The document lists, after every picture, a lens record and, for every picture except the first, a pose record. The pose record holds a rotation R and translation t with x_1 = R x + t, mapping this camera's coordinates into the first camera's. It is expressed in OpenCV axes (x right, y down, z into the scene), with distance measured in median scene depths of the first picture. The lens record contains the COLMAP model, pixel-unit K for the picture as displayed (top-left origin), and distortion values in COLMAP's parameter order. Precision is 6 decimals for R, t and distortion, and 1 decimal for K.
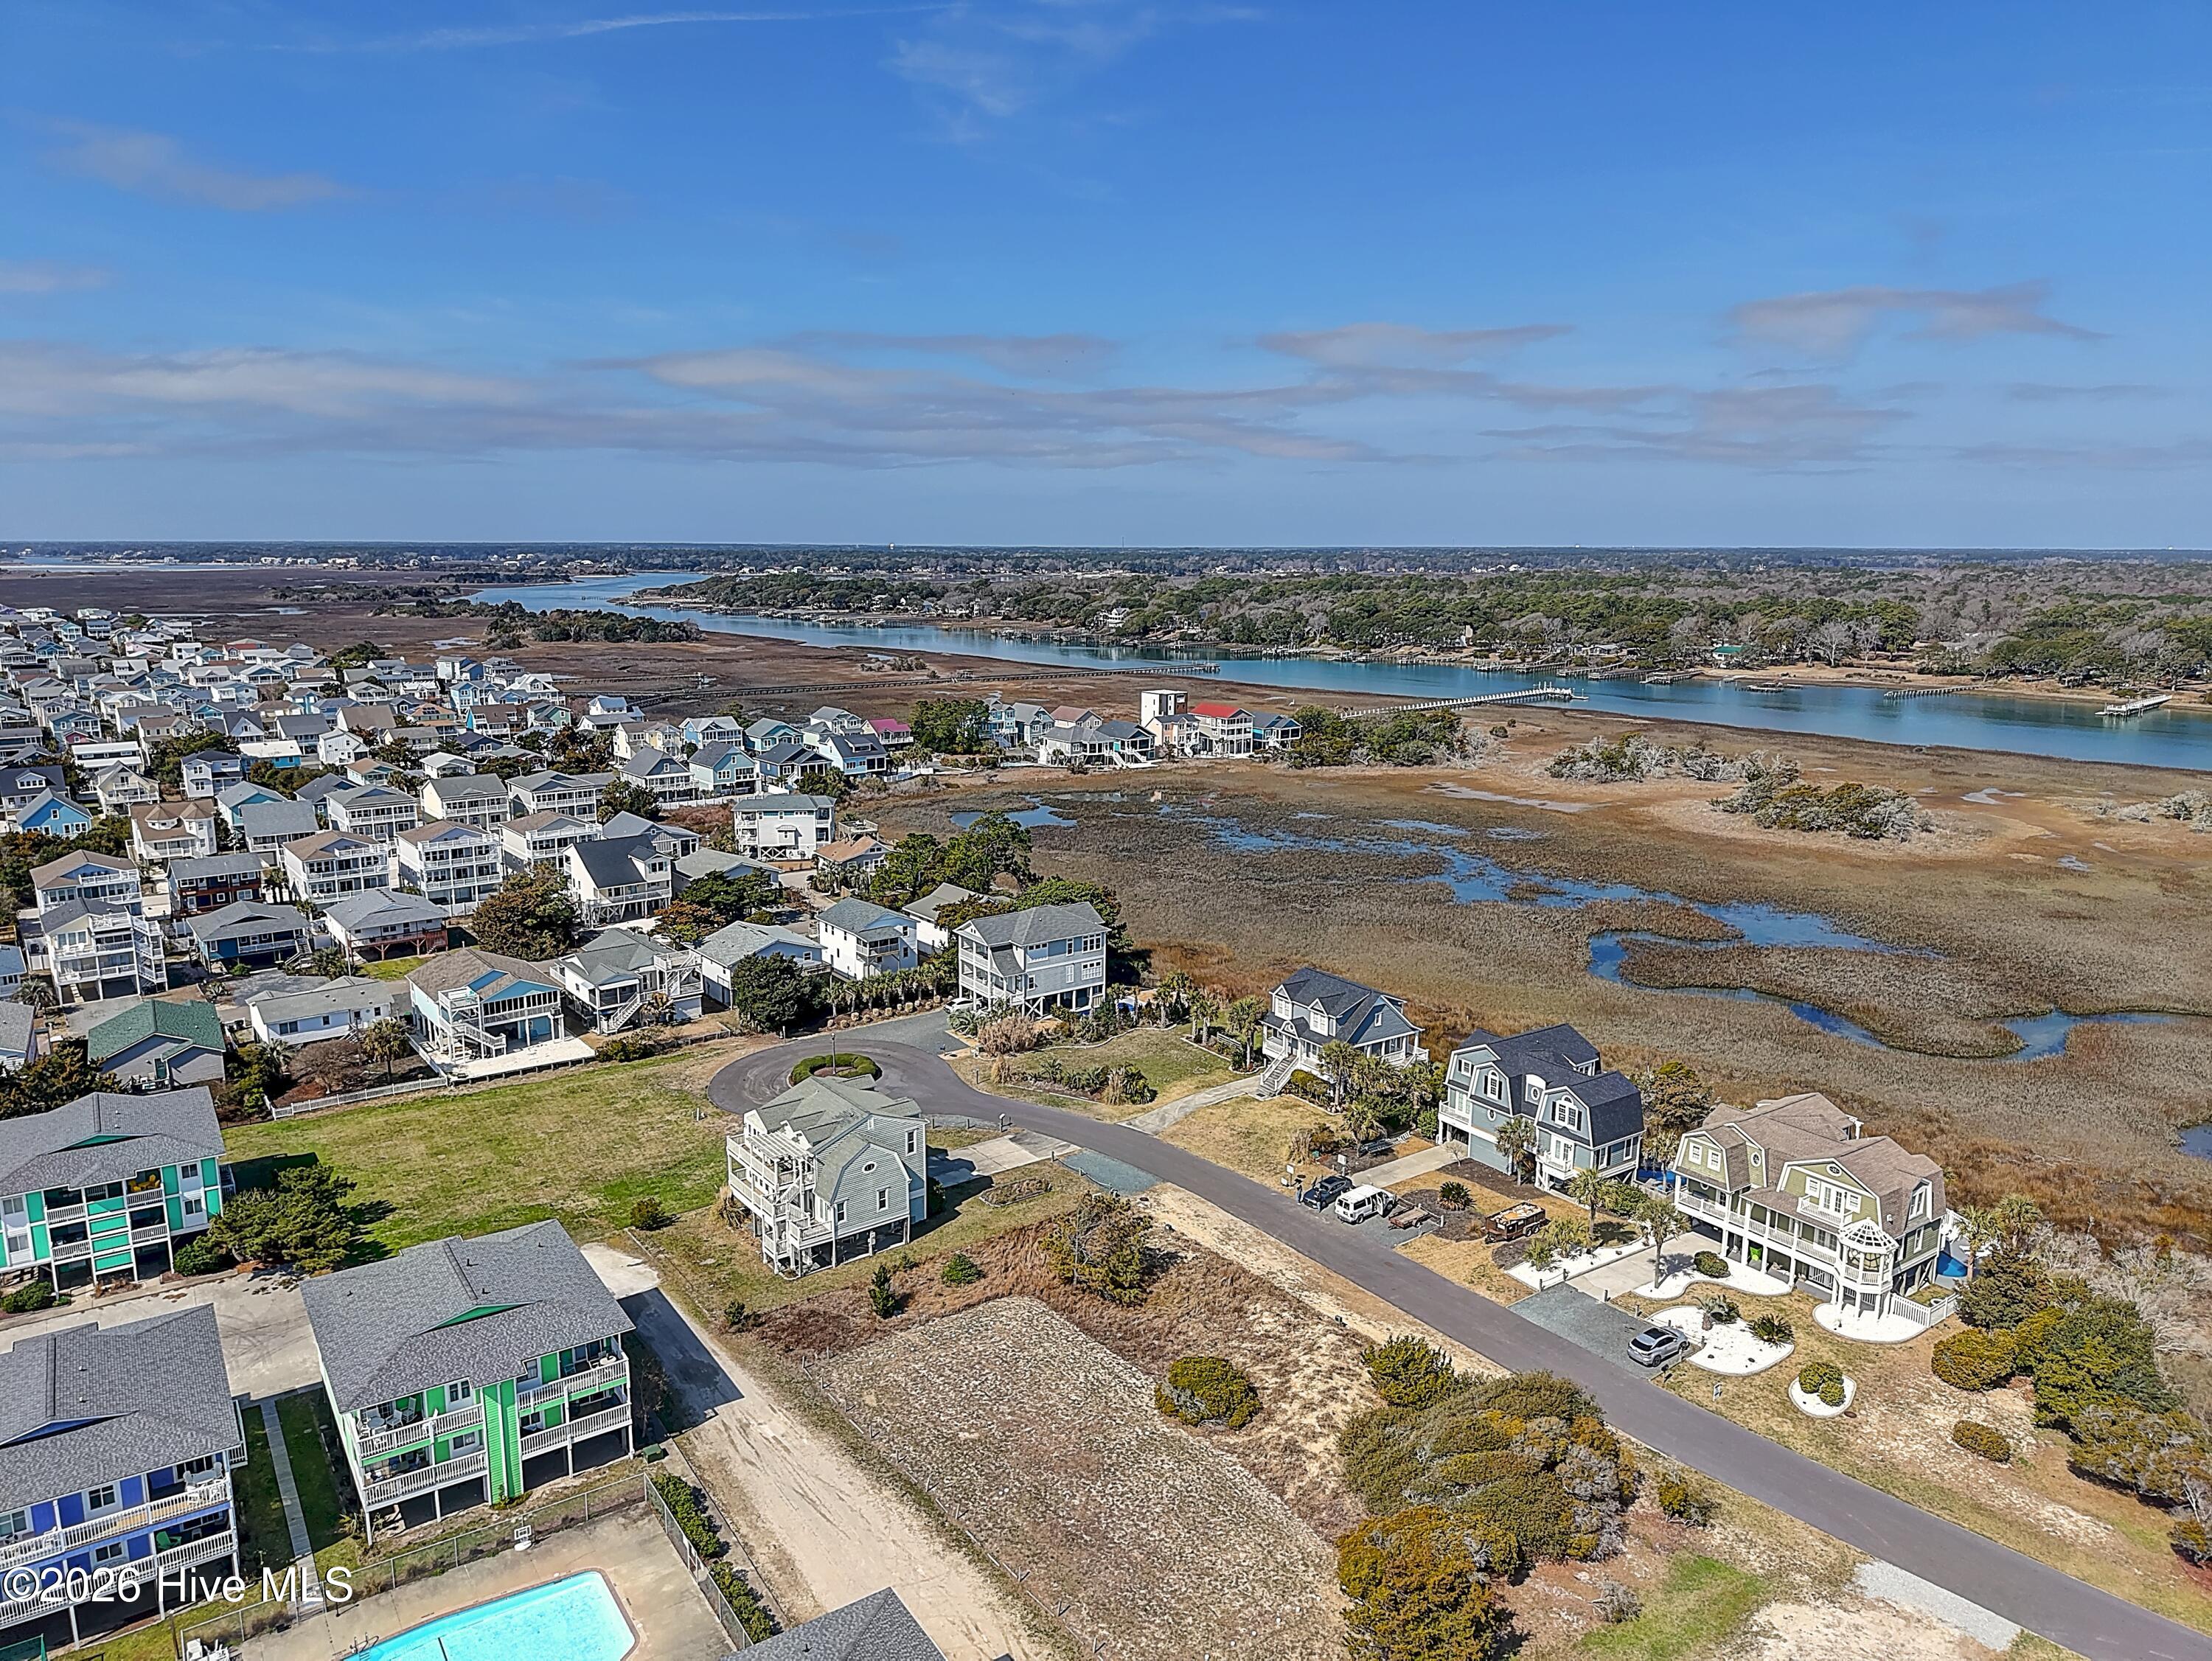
lens RADIAL K [[1486.3, 0, 1106.0], [0, 1486.3, 830.5], [0, 0, 1]] dist [0.057999, -0.063487]
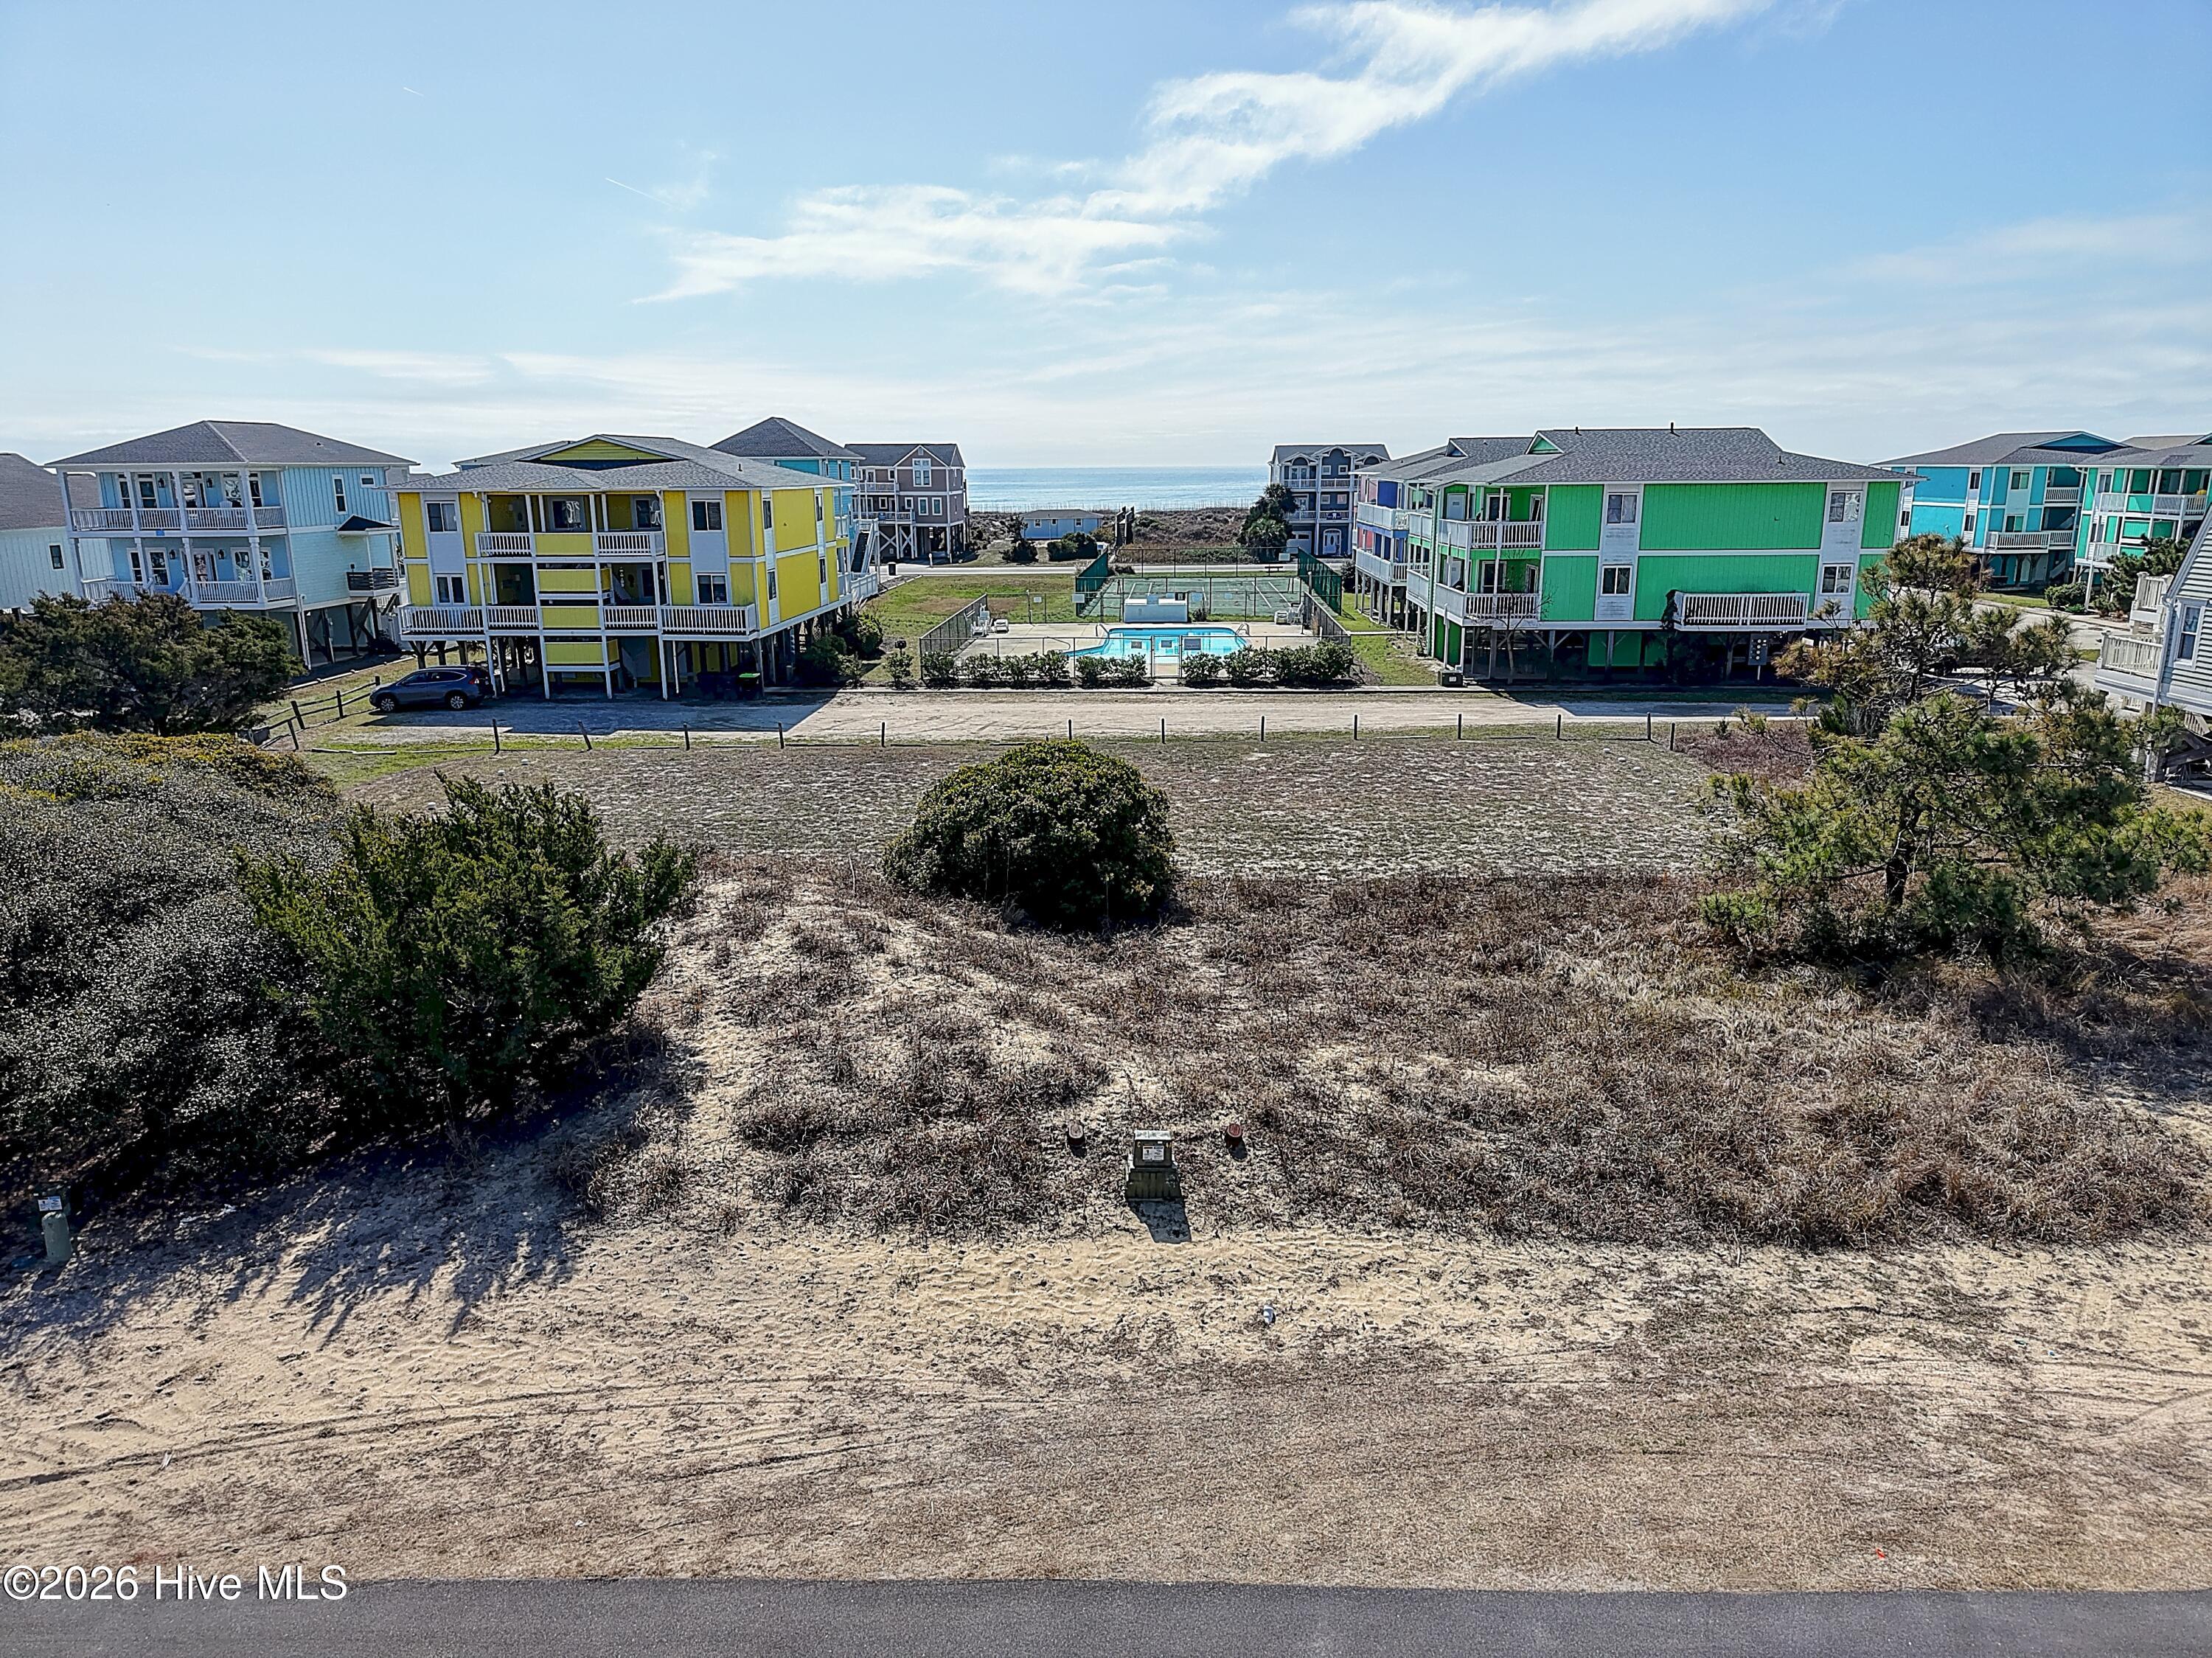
lens RADIAL K [[1474.9, 0, 1106.0], [0, 1474.9, 829.0], [0, 0, 1]] dist [0.062187, -0.083548]
pose [[-0.597342, 0.190123, -0.779125, 0.174507], [-0.151895, 0.927090, 0.342684, 0.140089], [0.787471, 0.323044, -0.524911, 0.650291]]
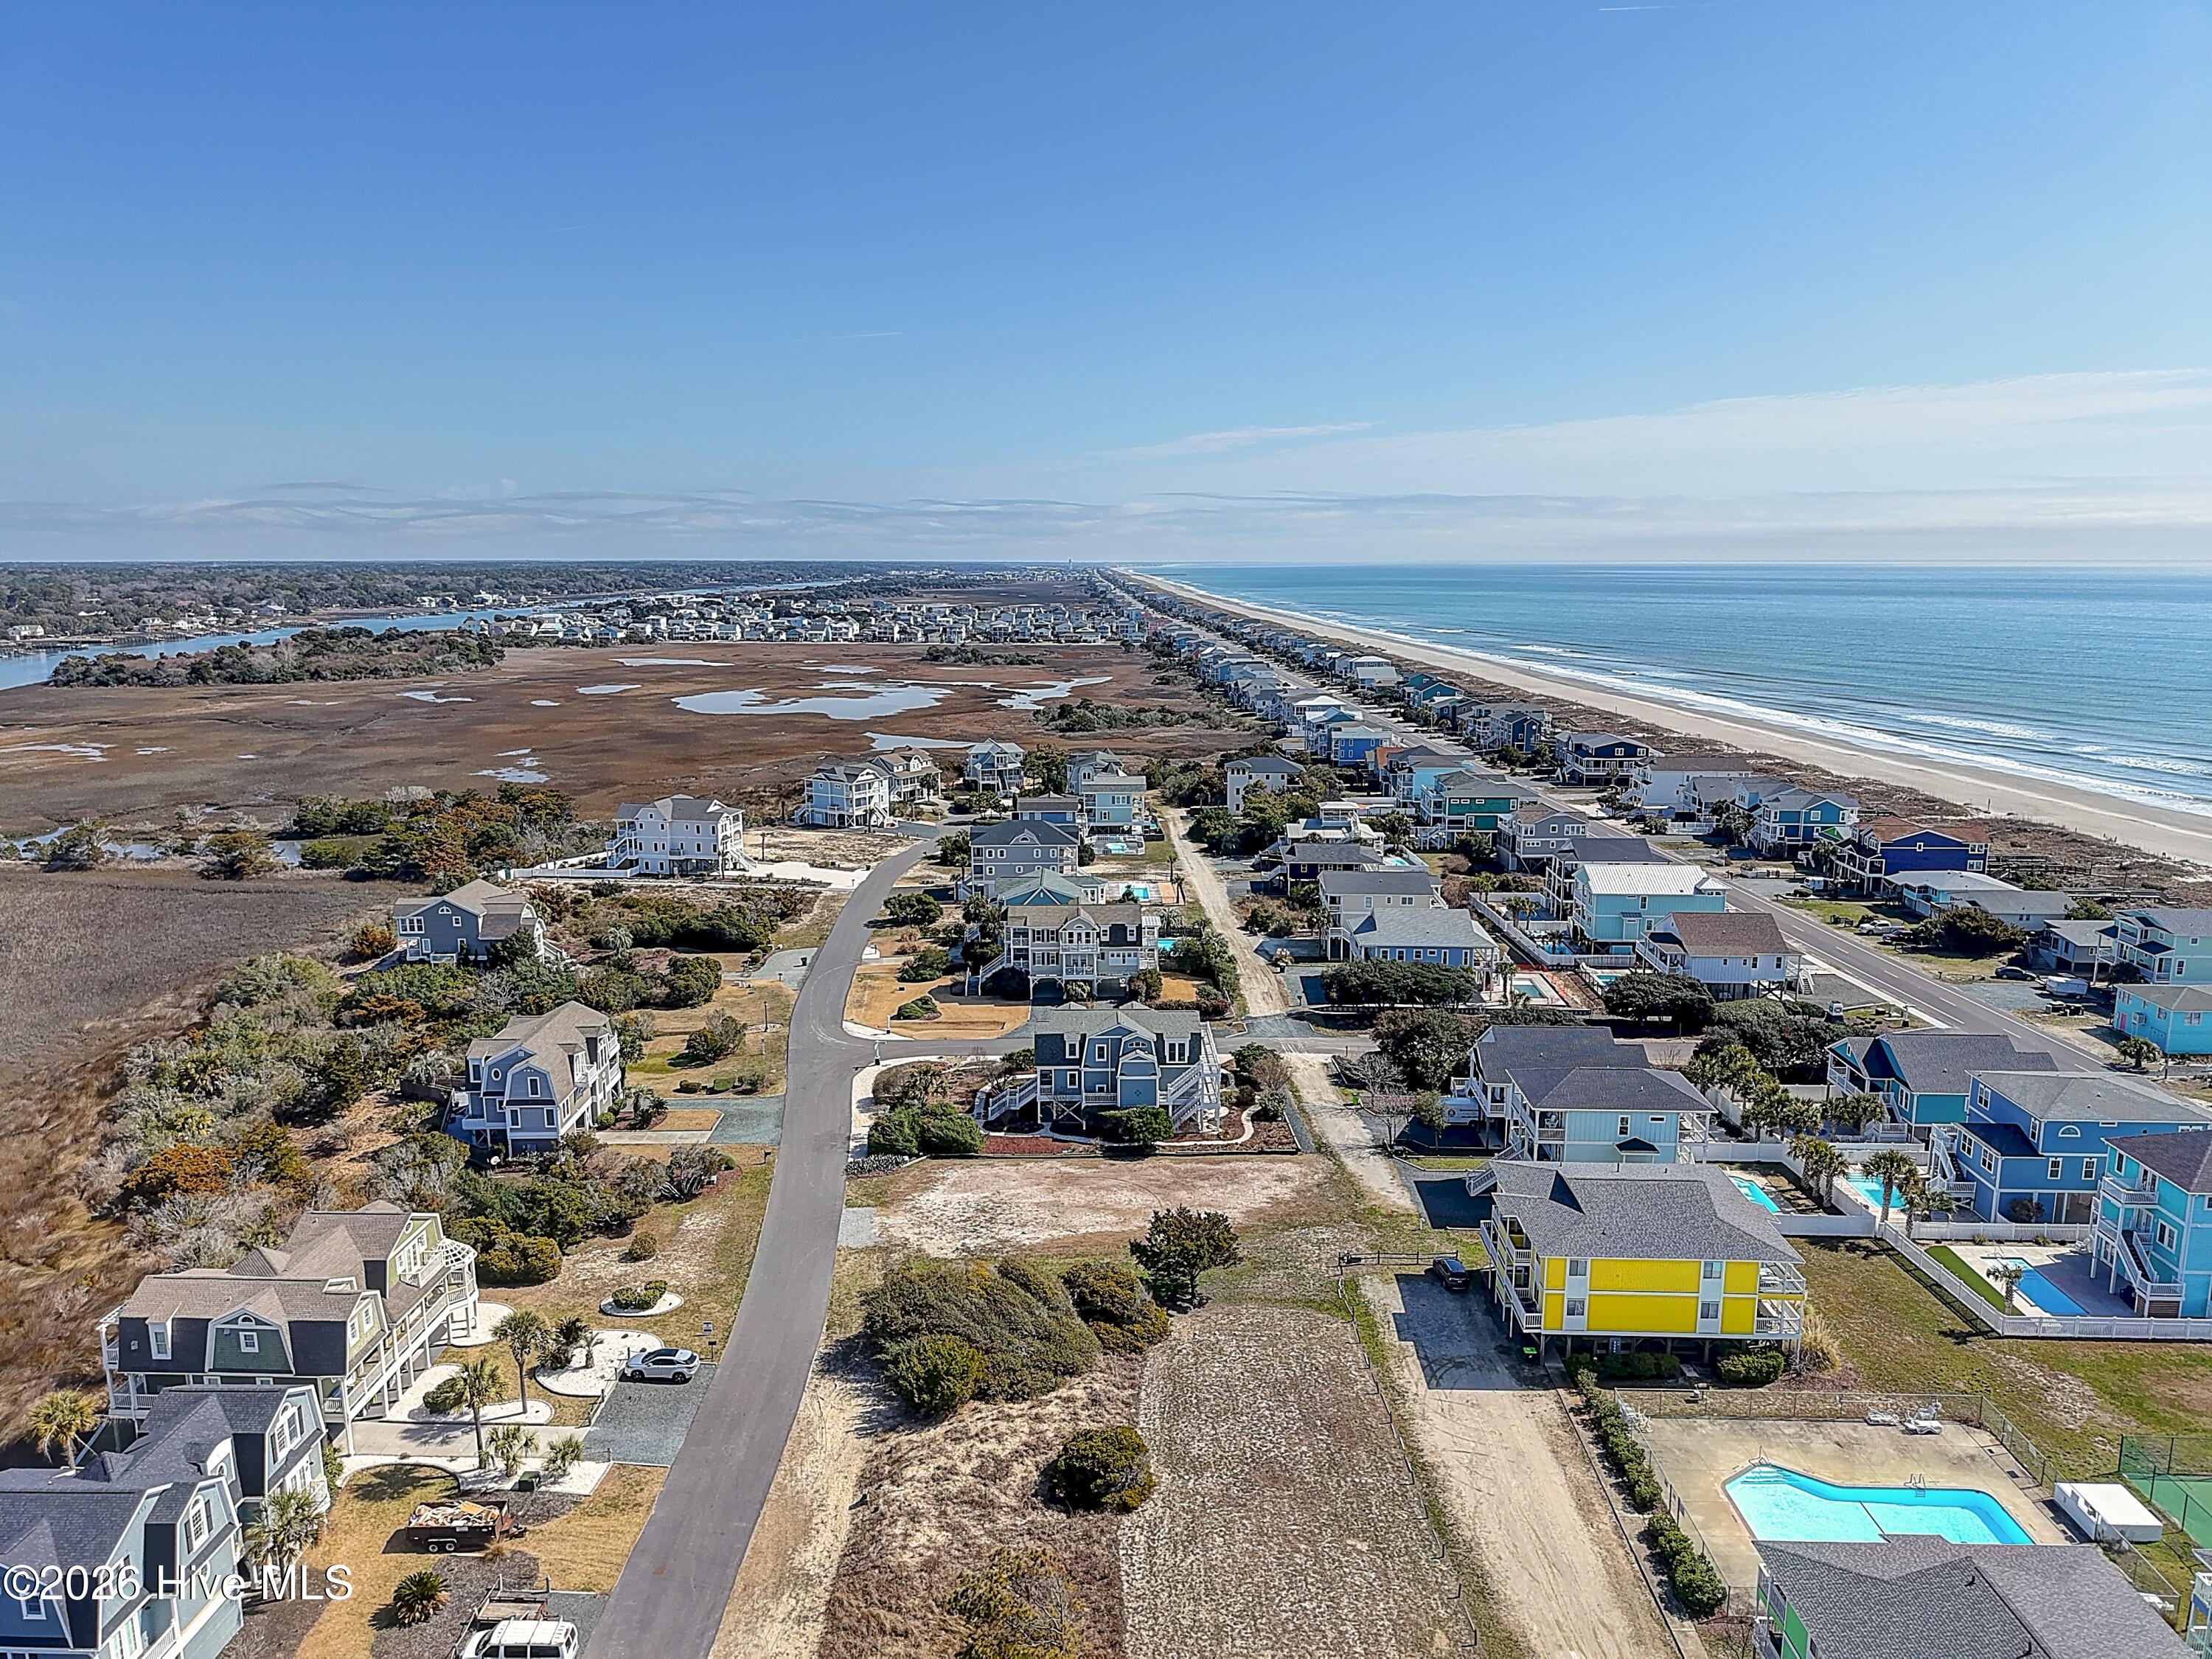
lens RADIAL K [[1477.5, 0, 1105.7], [0, 1477.5, 819.8], [0, 0, 1]] dist [0.058888, -0.070656]
pose [[-0.809987, -0.107401, 0.576530, -0.233020], [0.108741, 0.938534, 0.327612, -0.167507], [-0.576278, 0.328054, -0.748521, 0.856395]]
